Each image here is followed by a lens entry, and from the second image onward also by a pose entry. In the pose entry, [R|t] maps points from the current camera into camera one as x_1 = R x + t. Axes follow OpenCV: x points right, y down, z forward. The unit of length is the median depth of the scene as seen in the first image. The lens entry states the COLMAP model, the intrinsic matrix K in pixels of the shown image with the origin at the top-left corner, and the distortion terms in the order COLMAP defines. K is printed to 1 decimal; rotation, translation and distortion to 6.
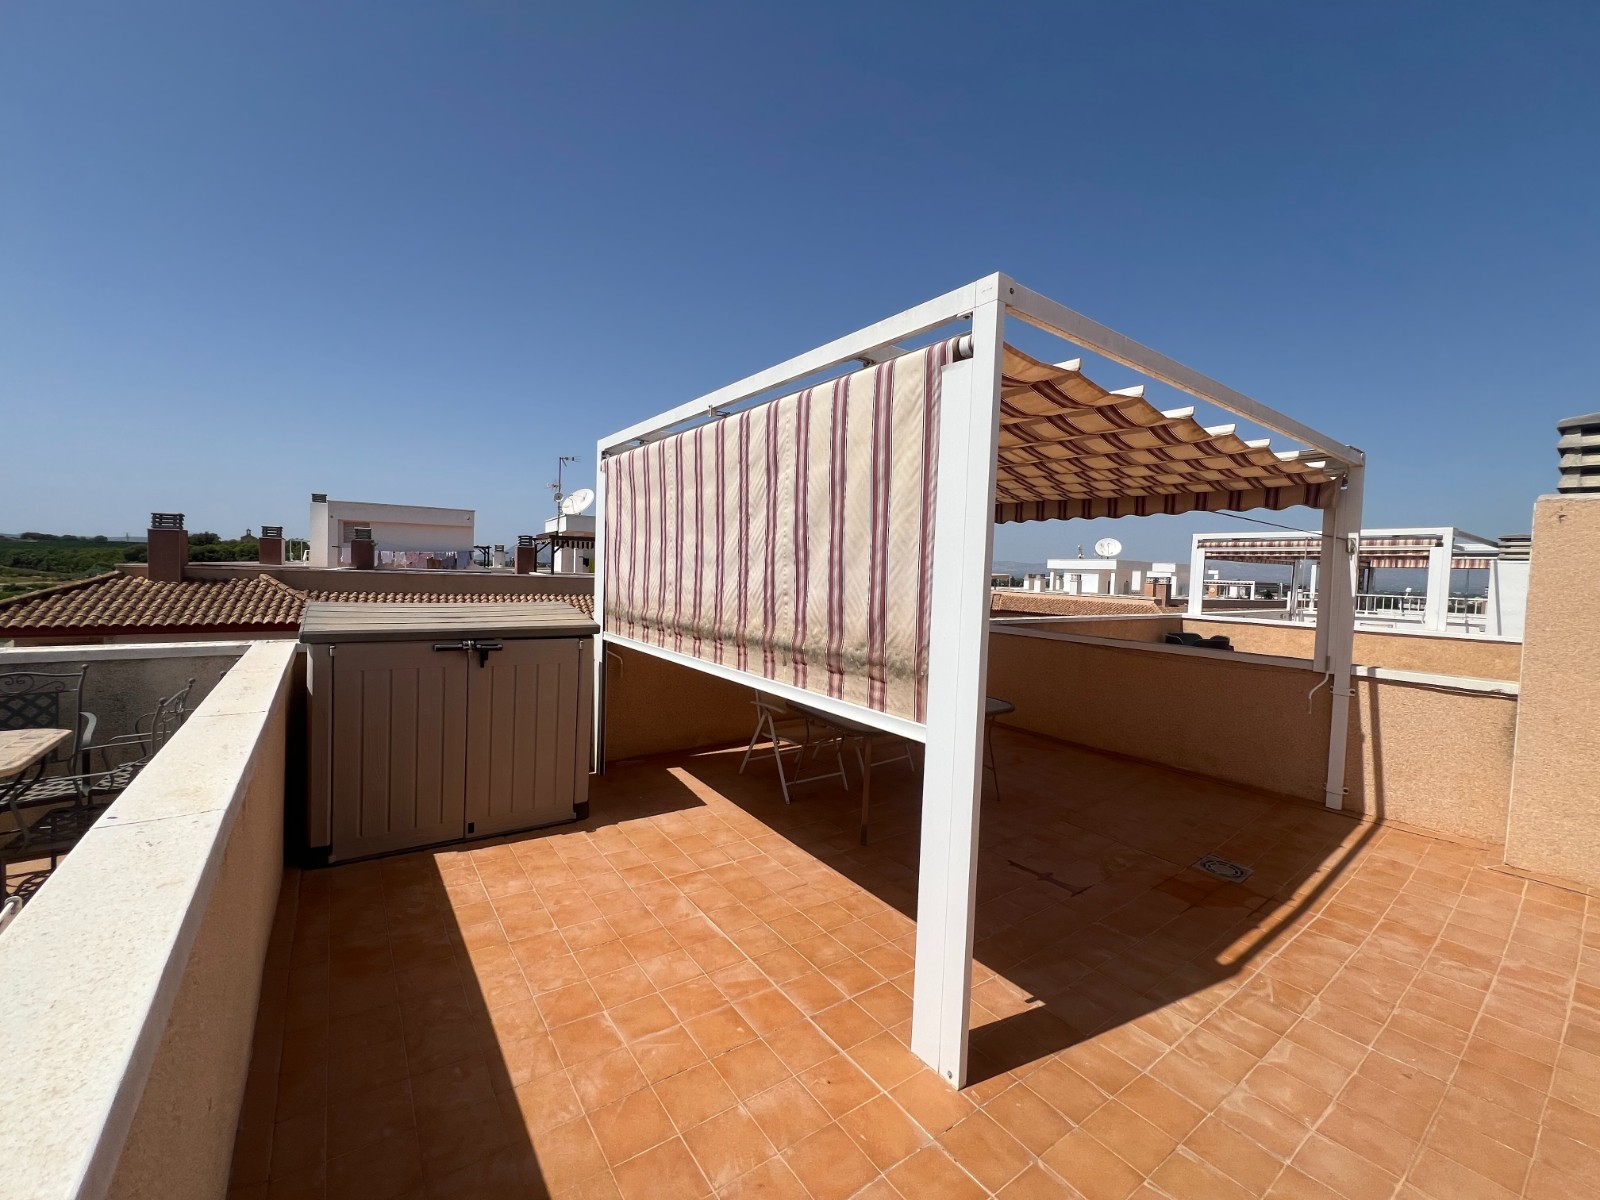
lens RADIAL K [[640.3, 0, 798.4], [0, 640.3, 597.8], [0, 0, 1]] dist [-0.003306, 0.000772]
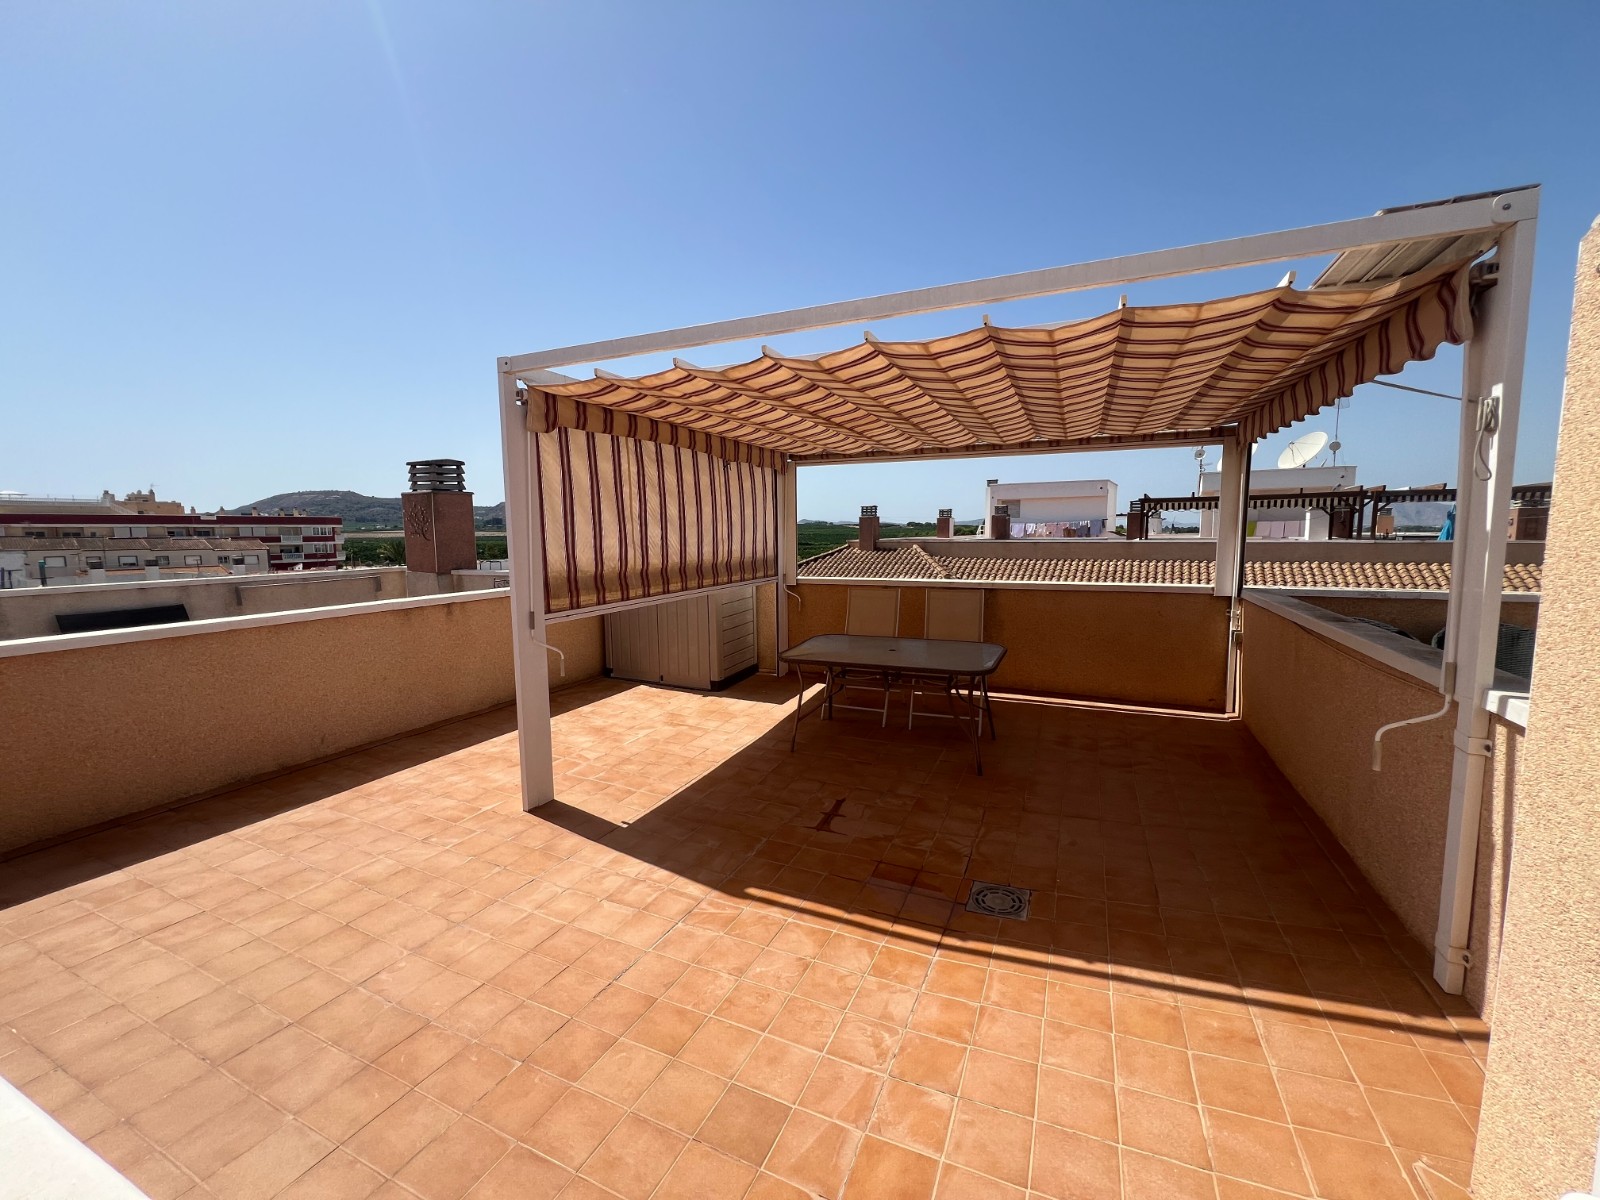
lens RADIAL K [[640.3, 0, 795.8], [0, 640.3, 595.8], [0, 0, 1]] dist [-0.003306, 0.000772]
pose [[0.490899, 0.049998, -0.869781, 1.187954], [-0.011505, 0.998637, 0.050912, 0.029974], [0.871141, -0.014986, 0.490805, 0.427440]]
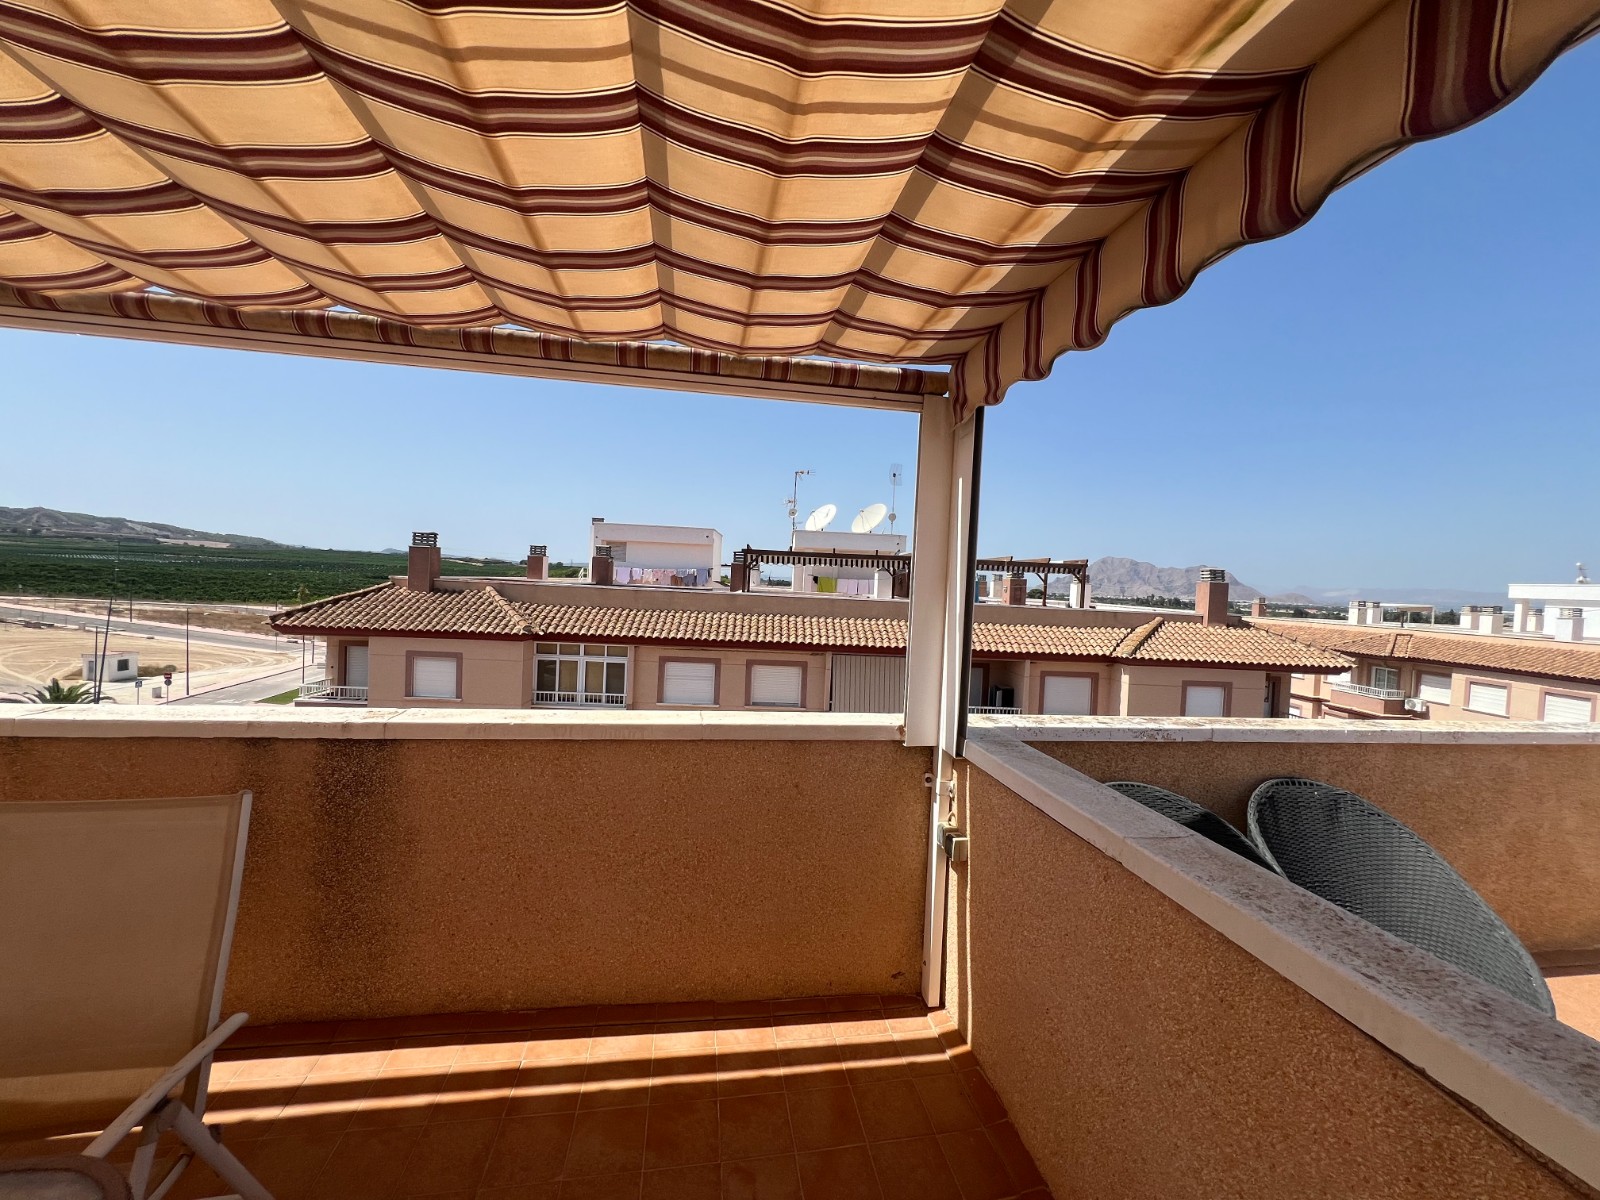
lens RADIAL K [[640.3, 0, 799.2], [0, 640.3, 599.7], [0, 0, 1]] dist [-0.003306, 0.000772]
pose [[0.889446, 0.020765, -0.456568, 0.613524], [-0.035876, 0.999057, -0.024452, -0.032214], [0.455629, 0.038129, 0.889353, 1.301084]]
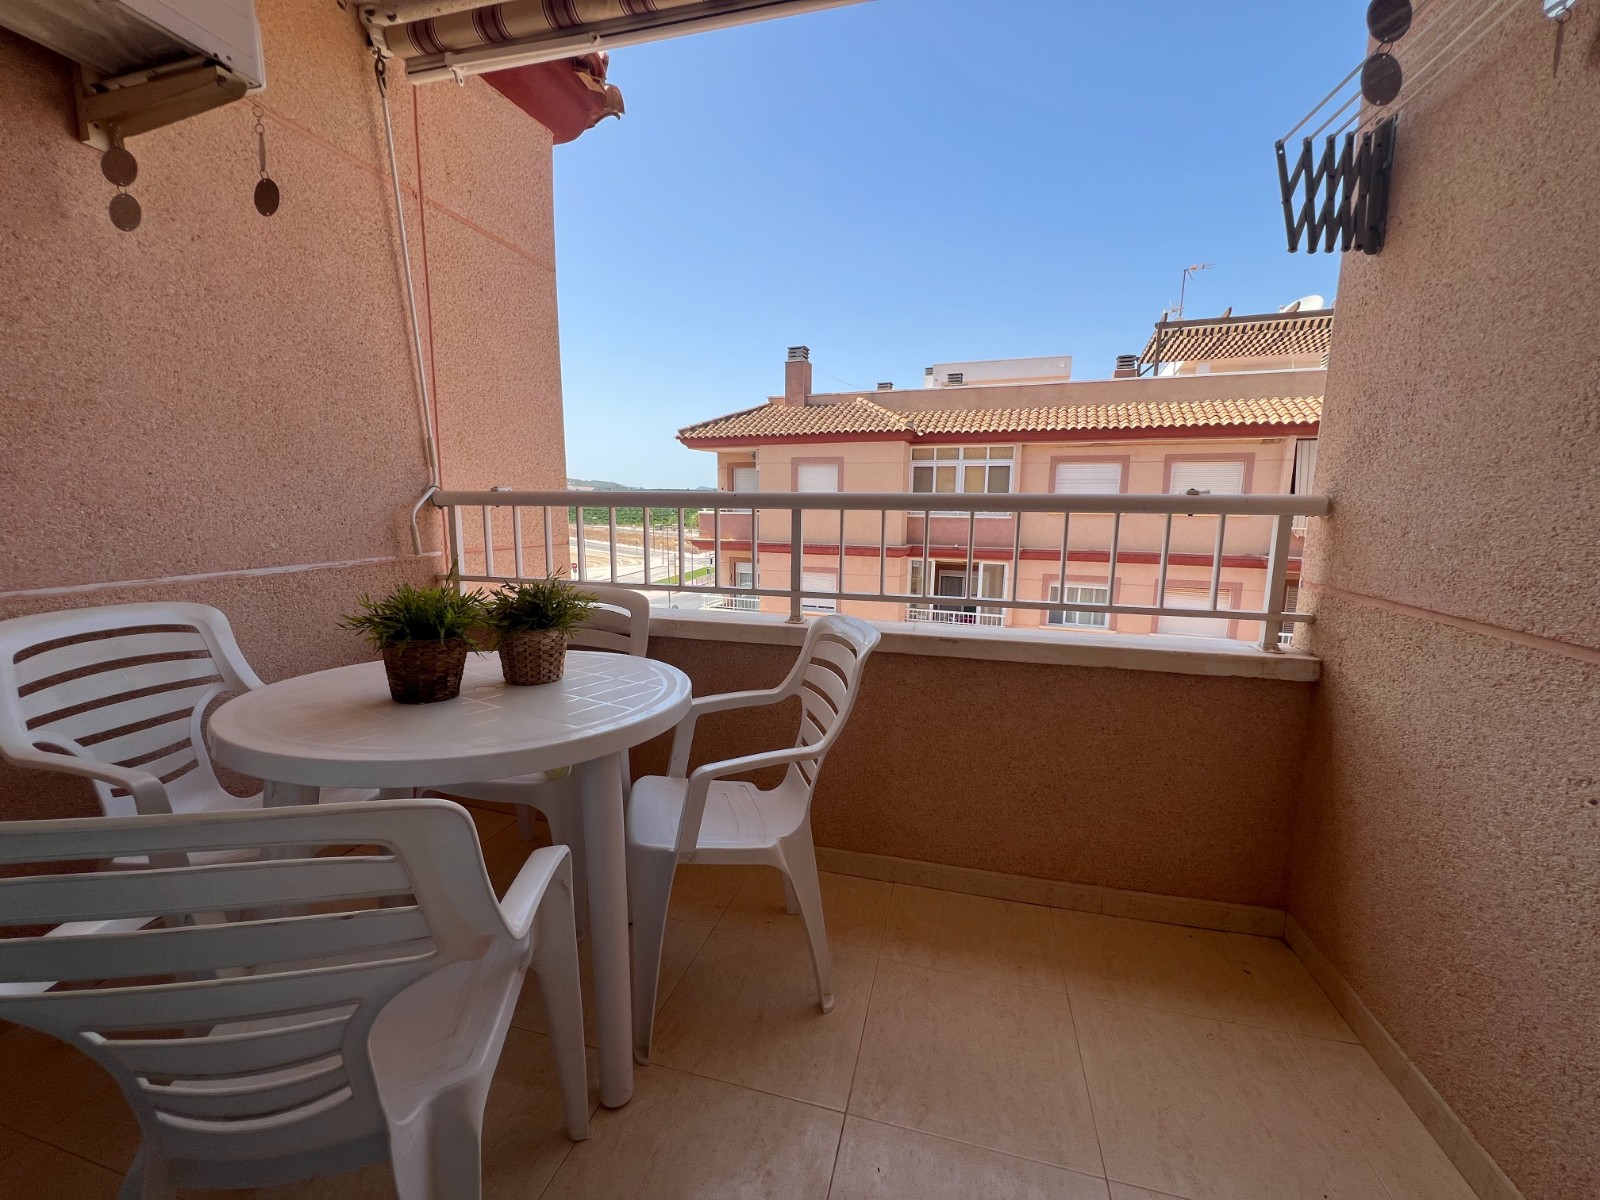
lens RADIAL K [[640.3, 0, 796.1], [0, 640.3, 599.1], [0, 0, 1]] dist [-0.003306, 0.000772]
pose [[0.621361, 0.093690, -0.777903, -0.260557], [-0.023585, 0.994612, 0.100952, 0.897394], [0.783170, -0.044381, 0.620222, 1.198784]]
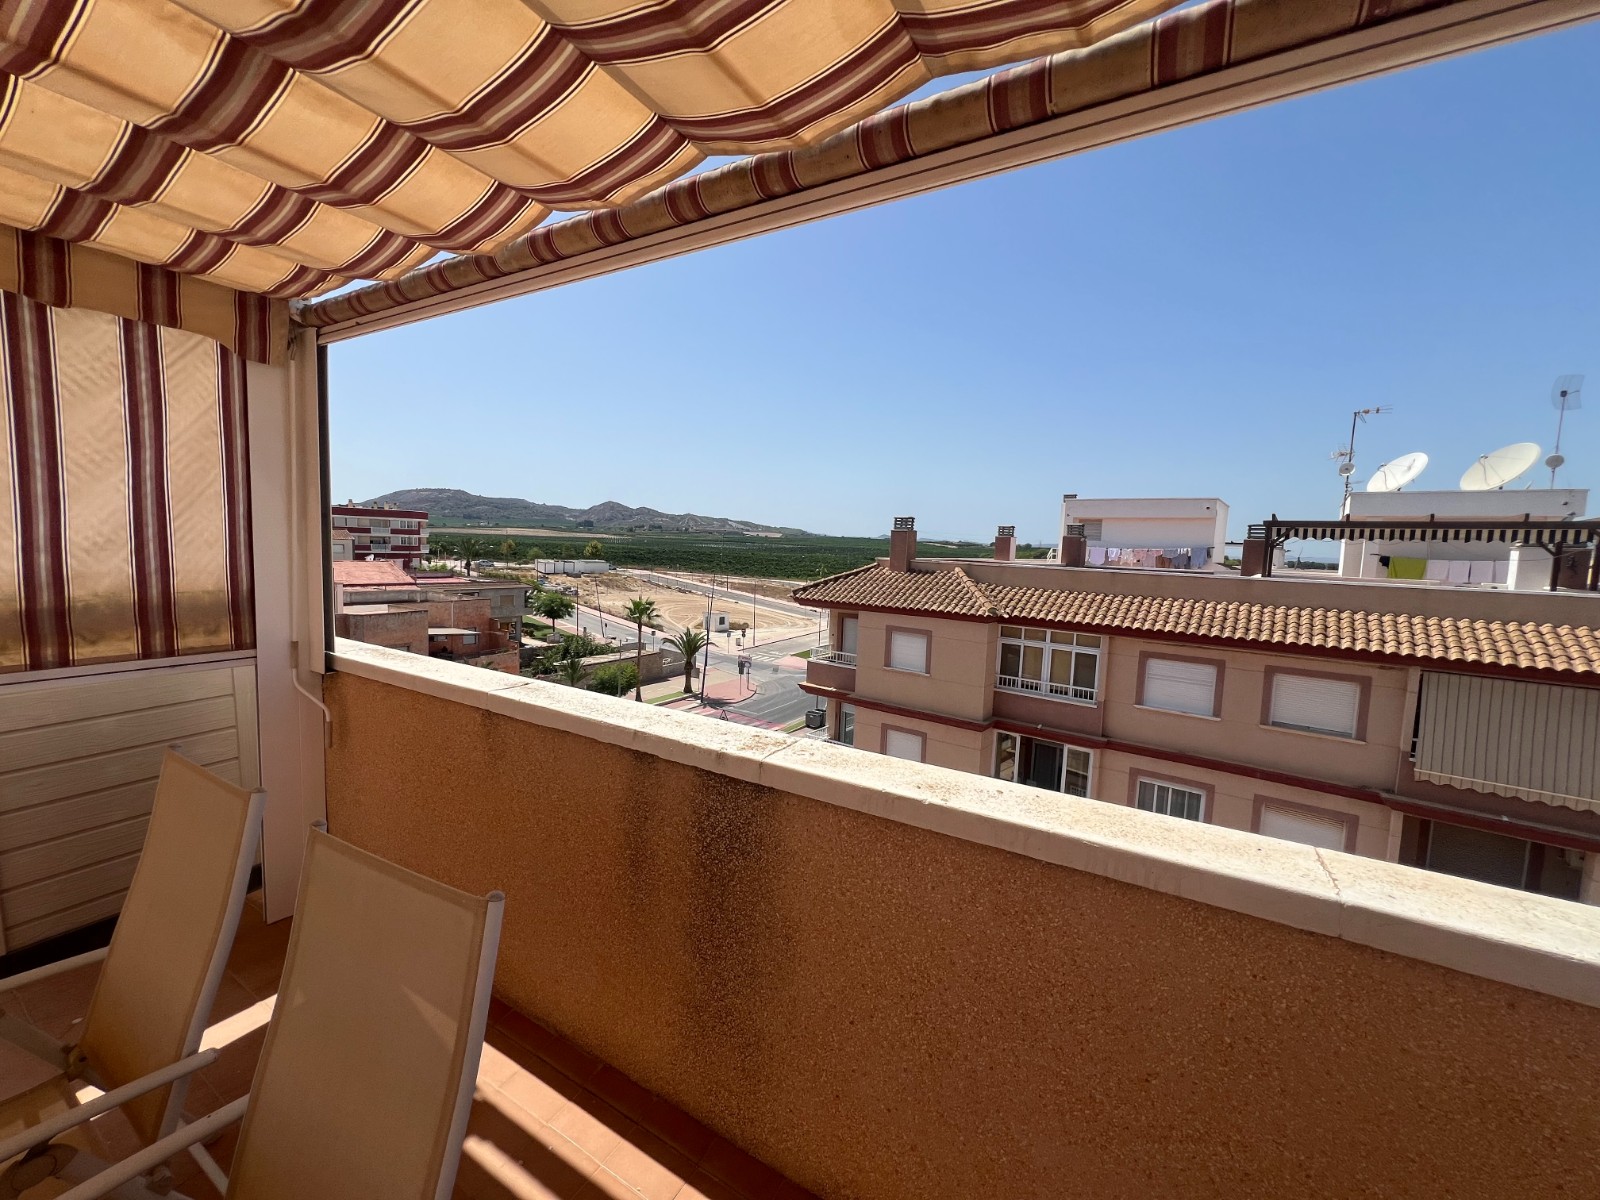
lens RADIAL K [[640.3, 0, 796.5], [0, 640.3, 596.1], [0, 0, 1]] dist [-0.003306, 0.000772]
pose [[0.382052, 0.056998, -0.922381, 0.403369], [-0.063596, 0.997352, 0.035289, -0.041321], [0.921950, 0.045178, 0.384665, 1.500287]]
